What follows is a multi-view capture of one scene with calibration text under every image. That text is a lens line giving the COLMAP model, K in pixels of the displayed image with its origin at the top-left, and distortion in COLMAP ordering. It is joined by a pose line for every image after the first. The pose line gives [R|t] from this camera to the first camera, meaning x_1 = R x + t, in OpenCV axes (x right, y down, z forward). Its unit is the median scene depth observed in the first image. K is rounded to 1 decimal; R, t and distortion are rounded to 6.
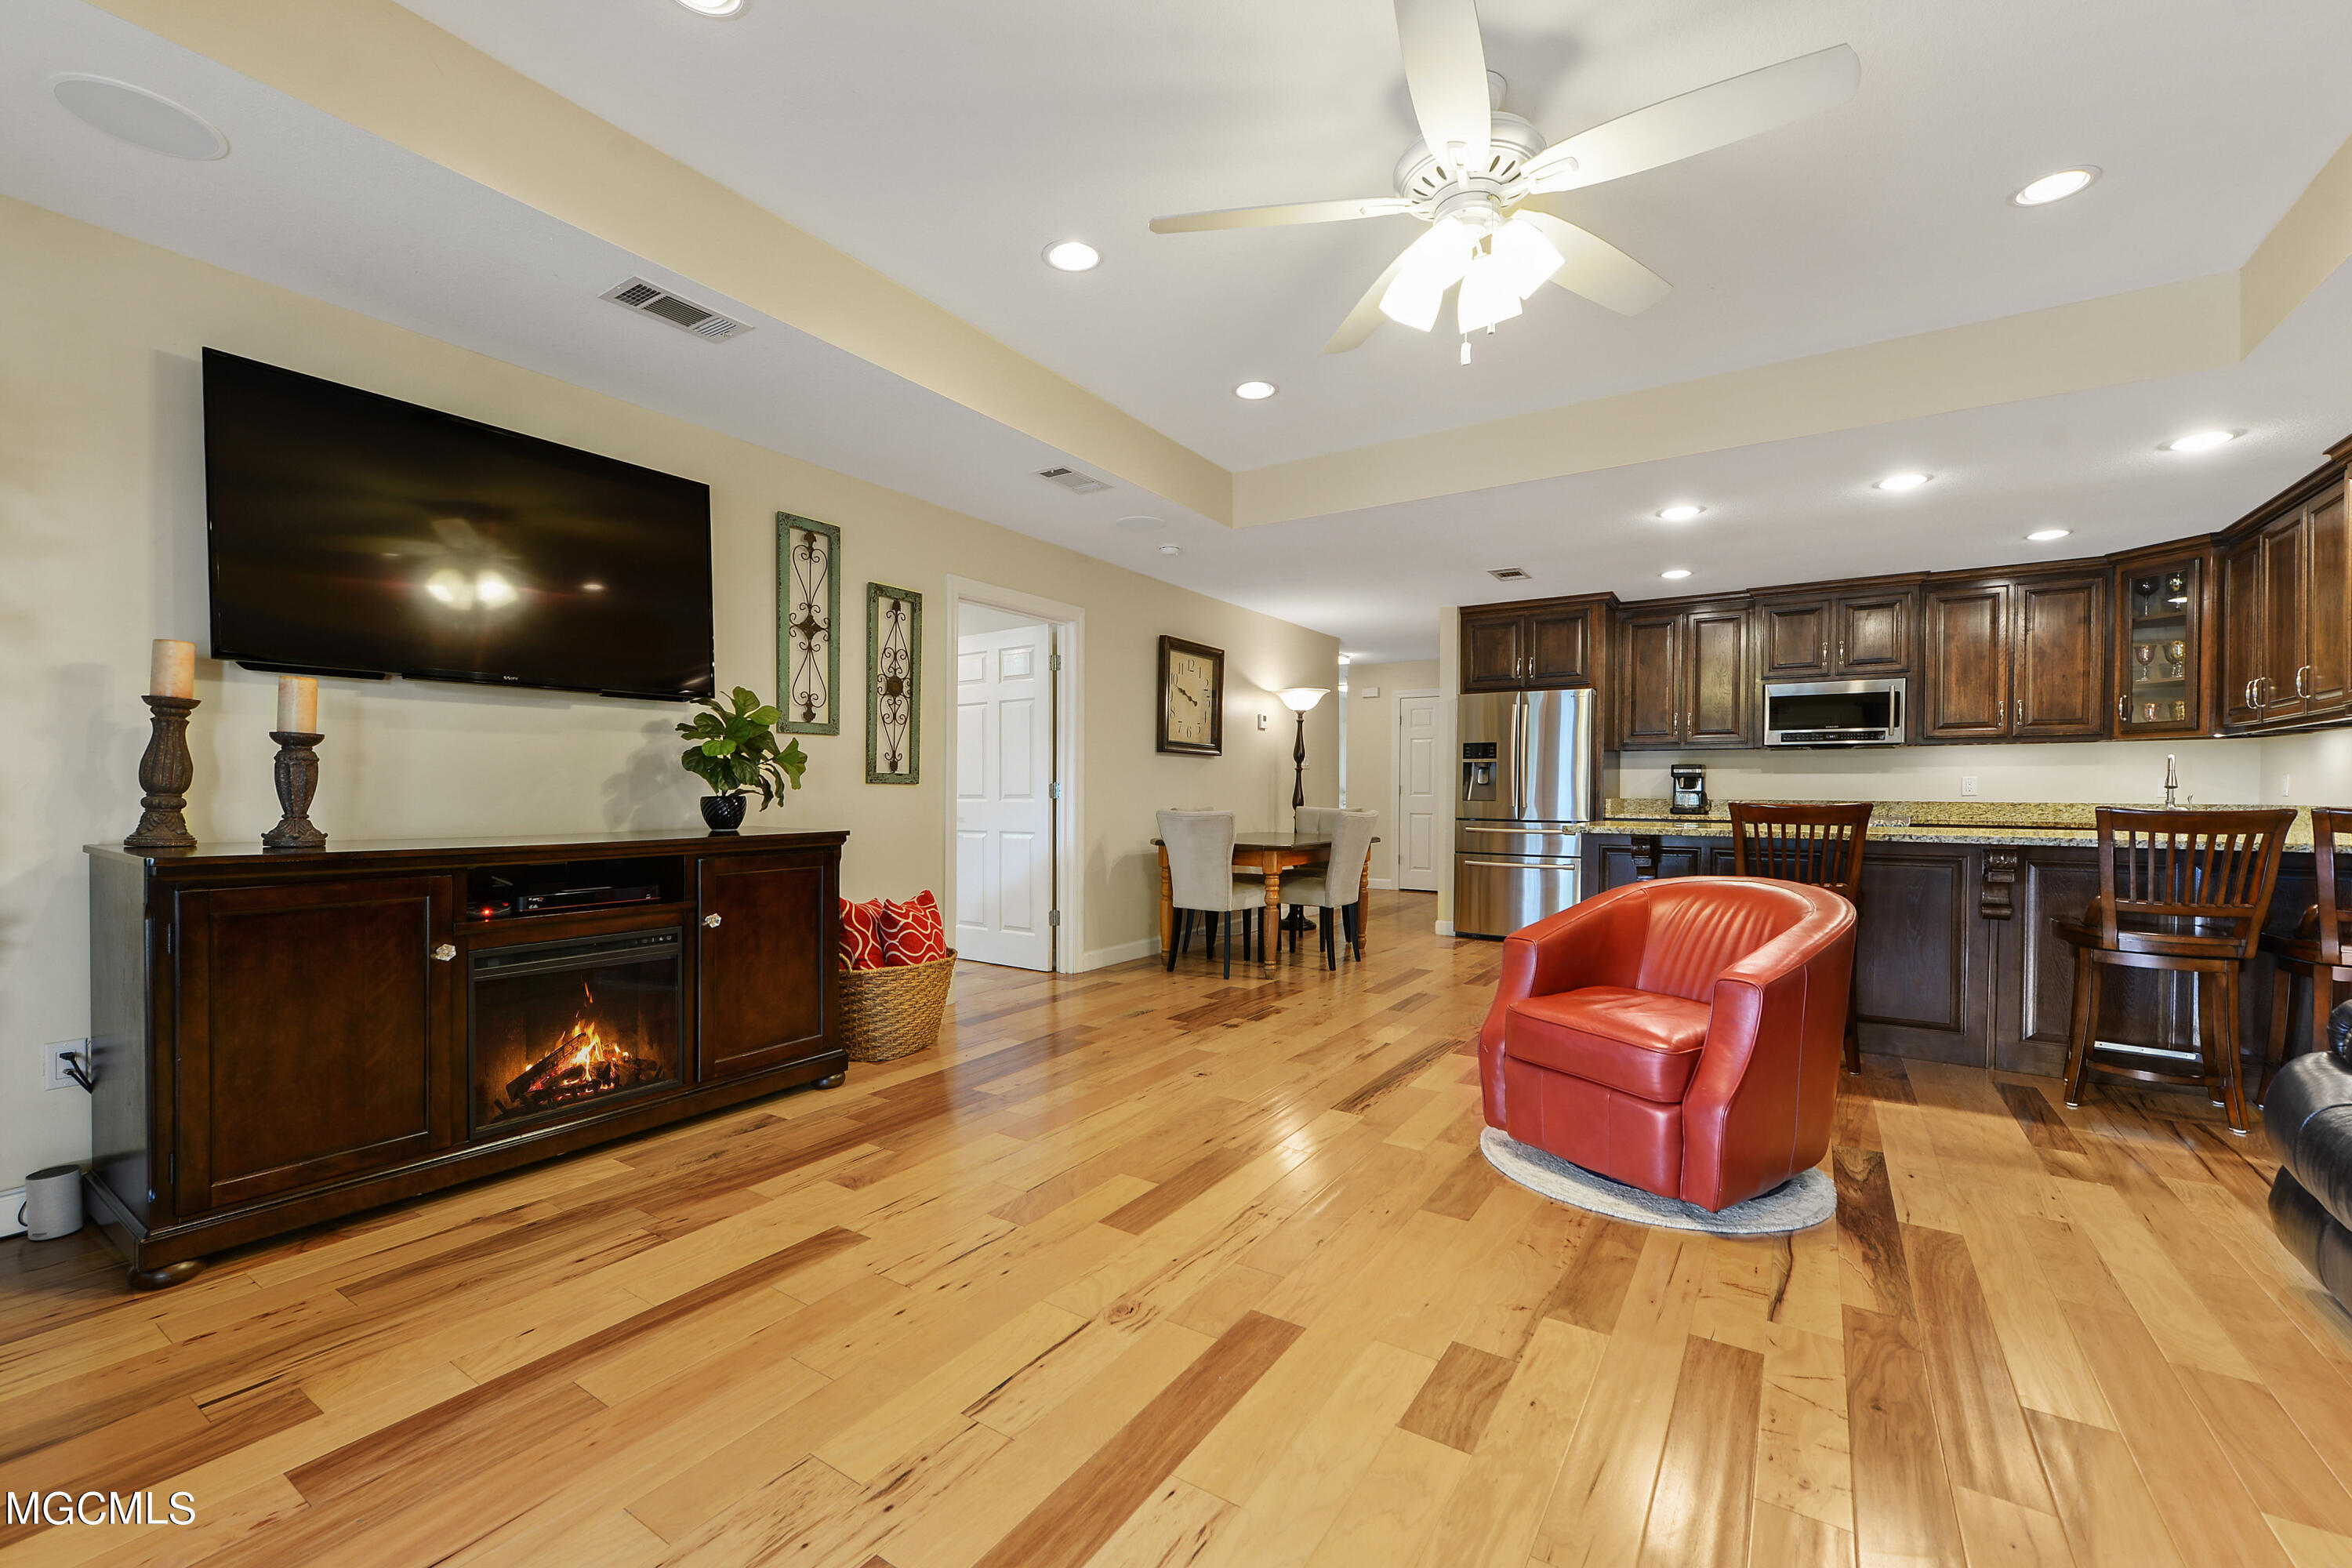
lens RADIAL K [[969.1, 0, 1142.9], [0, 969.1, 793.0], [0, 0, 1]] dist [0.000803, -0.000029]
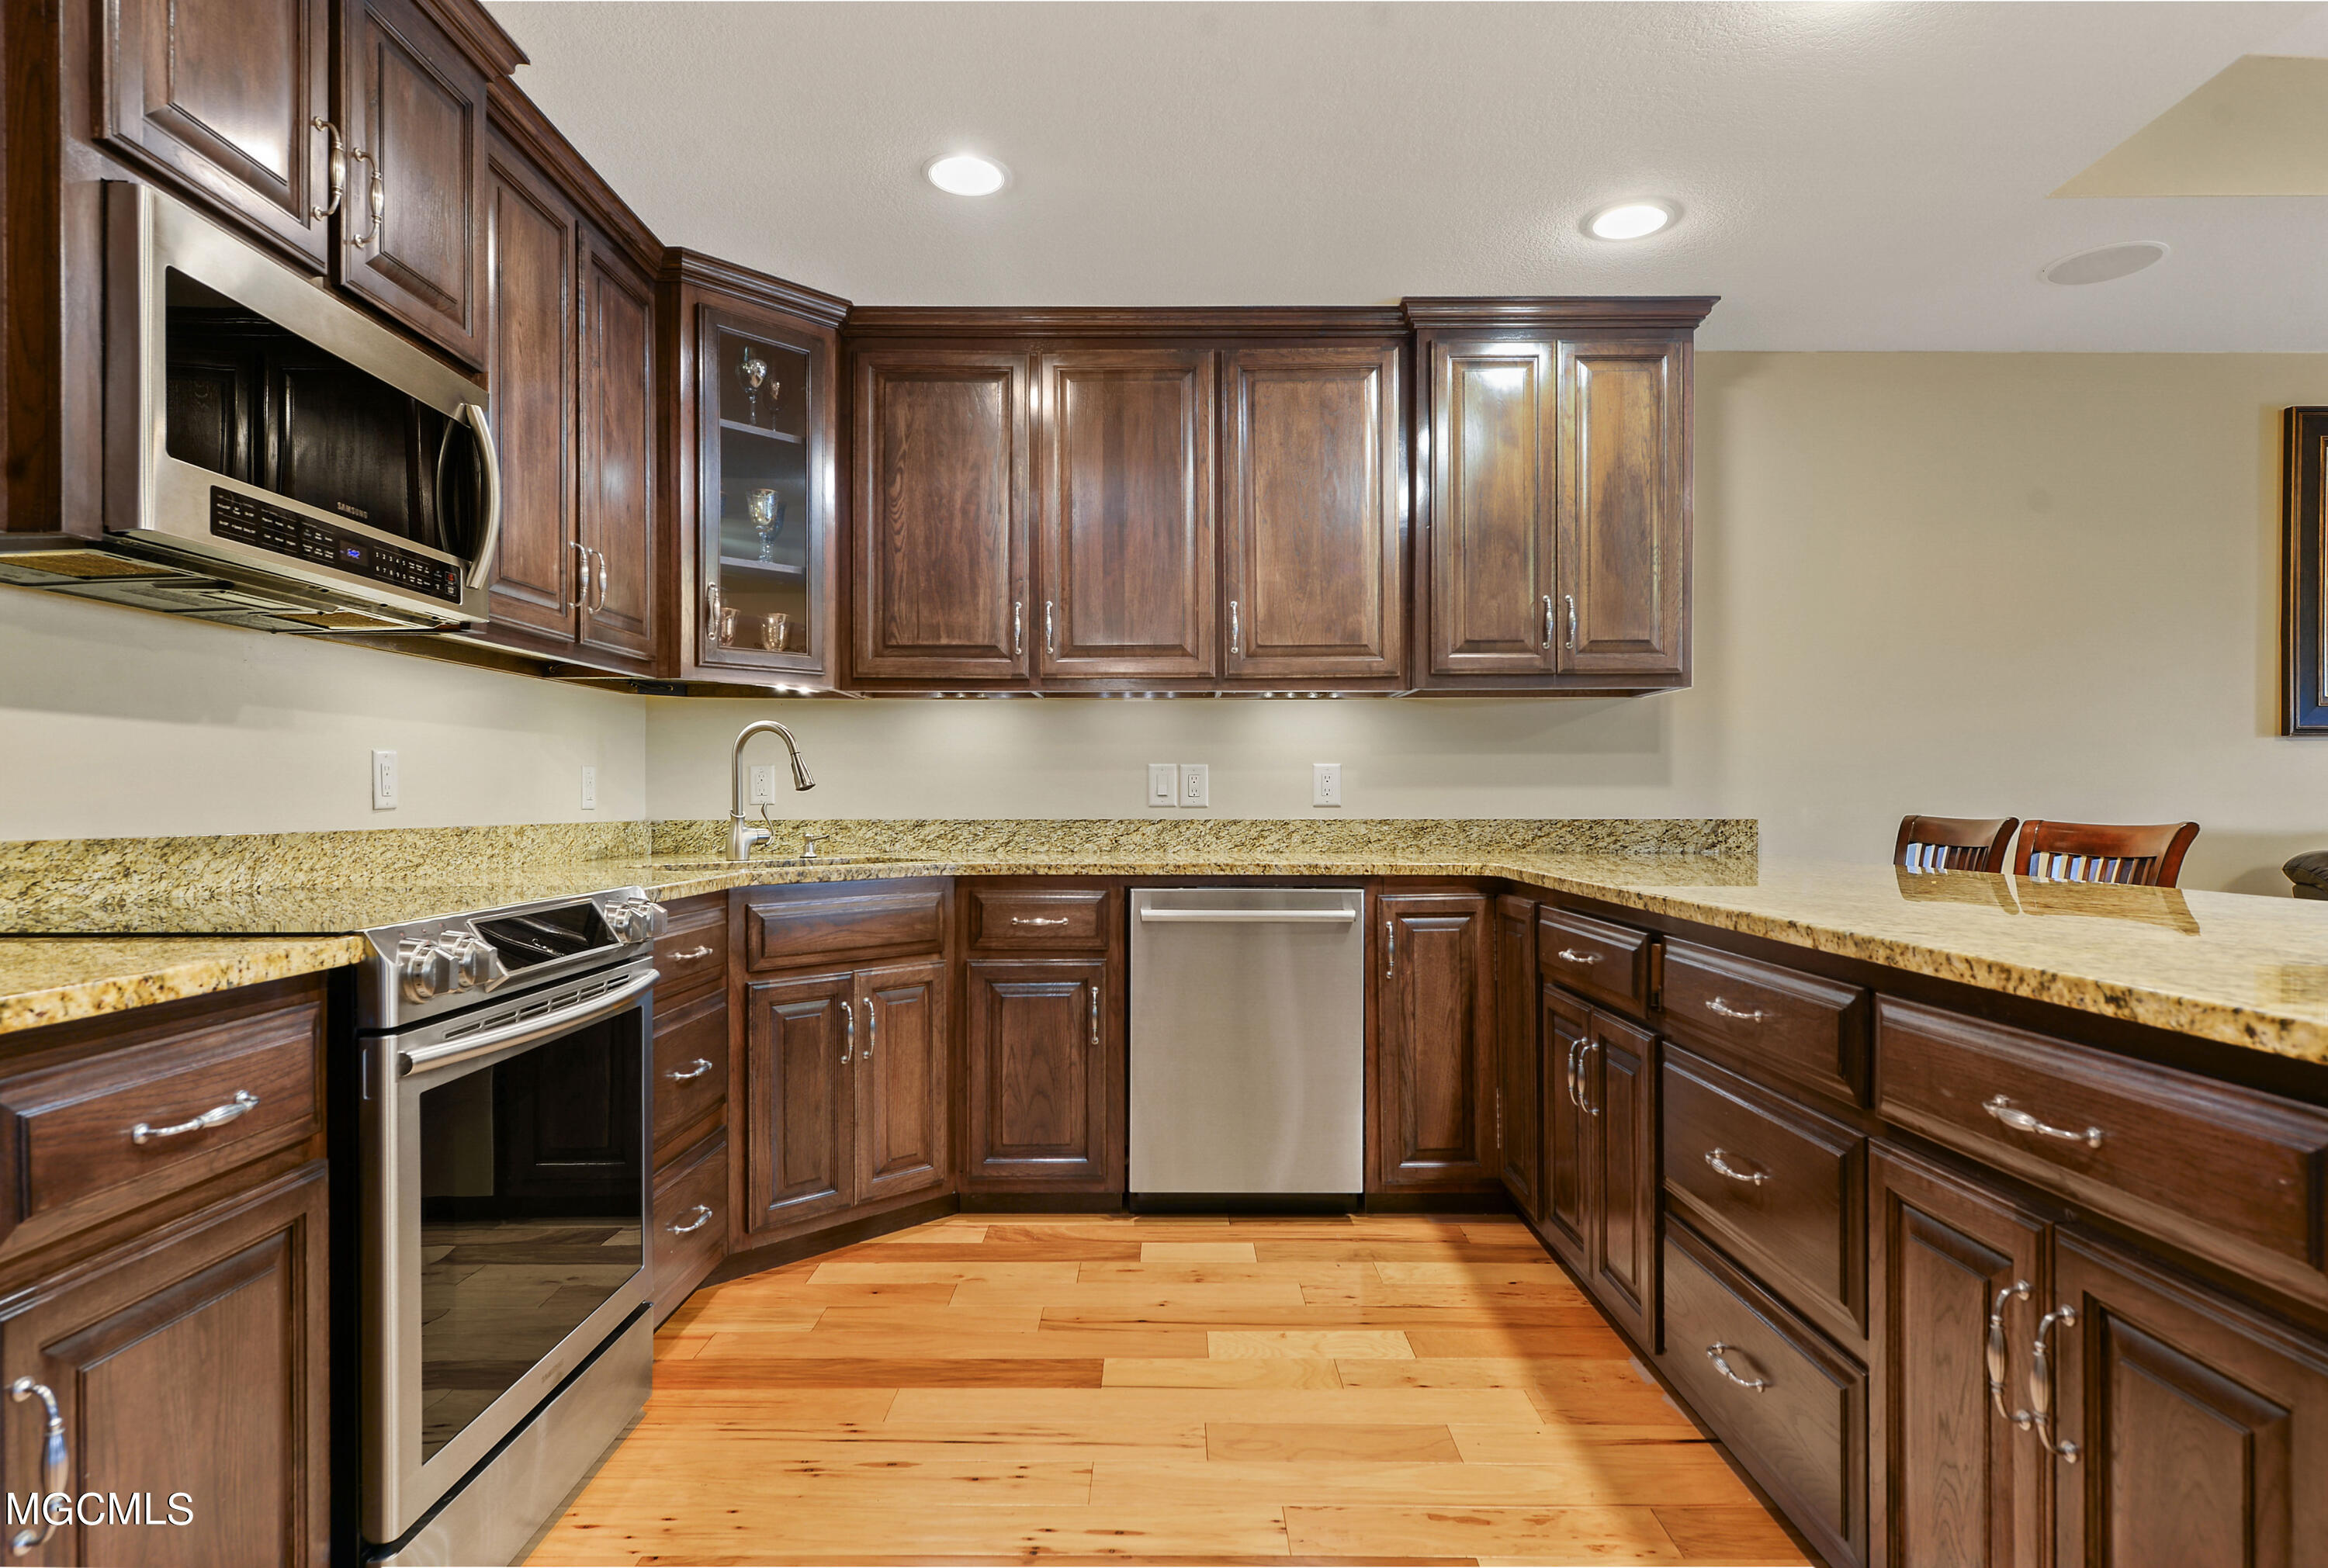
lens RADIAL K [[1246.9, 0, 1167.2], [0, 1246.9, 805.4], [0, 0, 1]] dist [0.002543, 0.000109]
pose [[-0.570884, -0.006173, 0.821008, 0.540638], [0.002473, 0.999954, 0.009238, -0.003478], [-0.821027, 0.007304, -0.570843, 1.501077]]
